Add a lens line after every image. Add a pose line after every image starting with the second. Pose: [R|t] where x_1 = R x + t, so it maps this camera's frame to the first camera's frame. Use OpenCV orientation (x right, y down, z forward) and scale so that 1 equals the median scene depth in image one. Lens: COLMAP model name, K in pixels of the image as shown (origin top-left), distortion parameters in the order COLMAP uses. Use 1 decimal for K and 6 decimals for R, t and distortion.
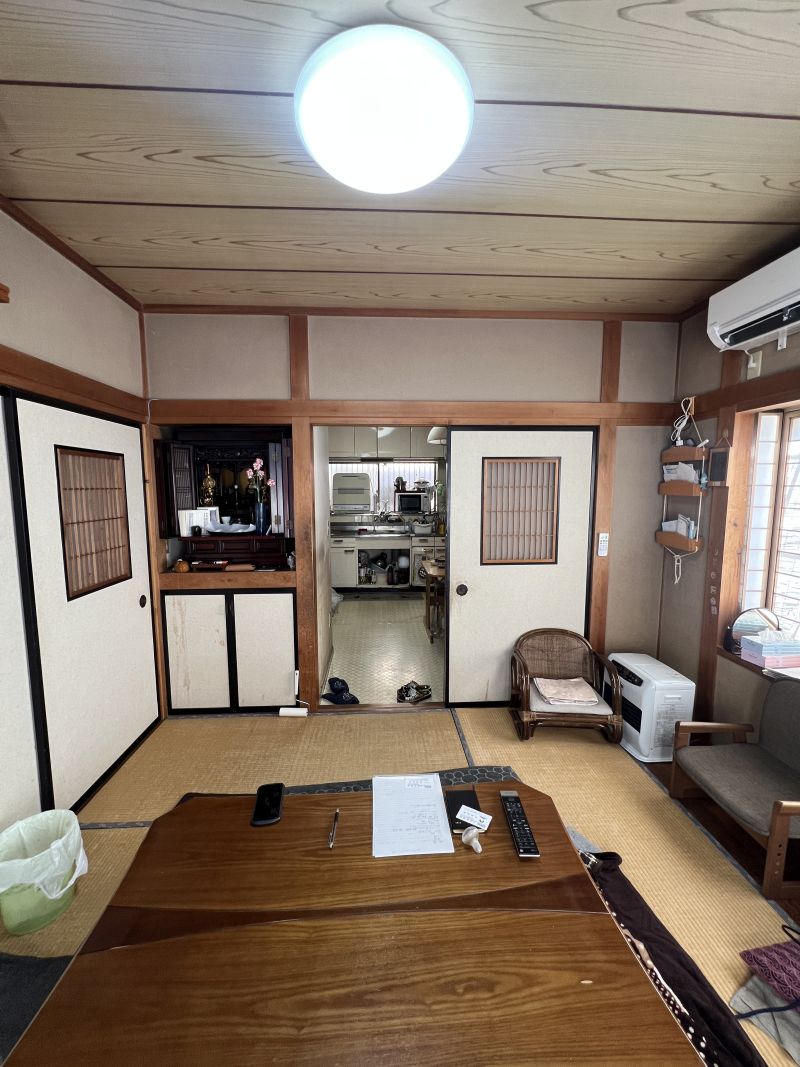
lens RADIAL K [[423.2, 0, 400.8], [0, 423.2, 536.5], [0, 0, 1]] dist [0.001412, 0.000261]
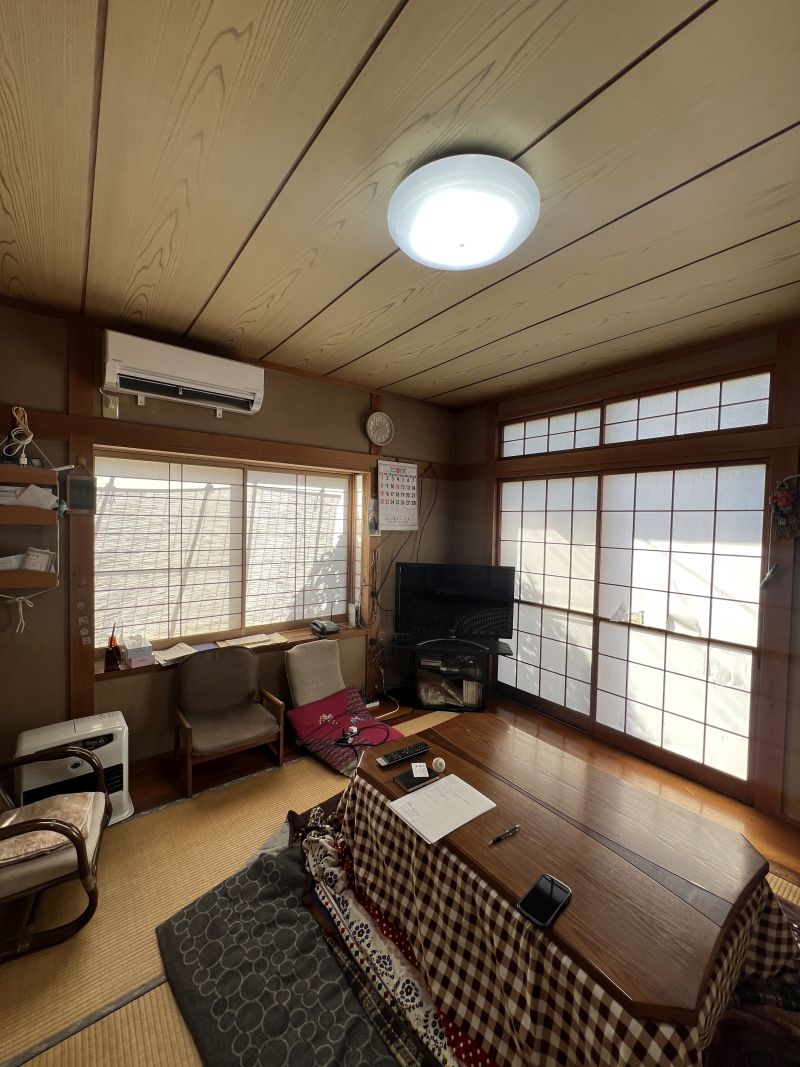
lens RADIAL K [[423.2, 0, 397.2], [0, 423.2, 533.8], [0, 0, 1]] dist [0.001412, 0.000261]
pose [[-0.566289, -0.038228, 0.823320, -0.502321], [0.078270, 0.991915, 0.099891, -0.120942], [-0.820482, 0.121008, -0.558718, 1.012259]]
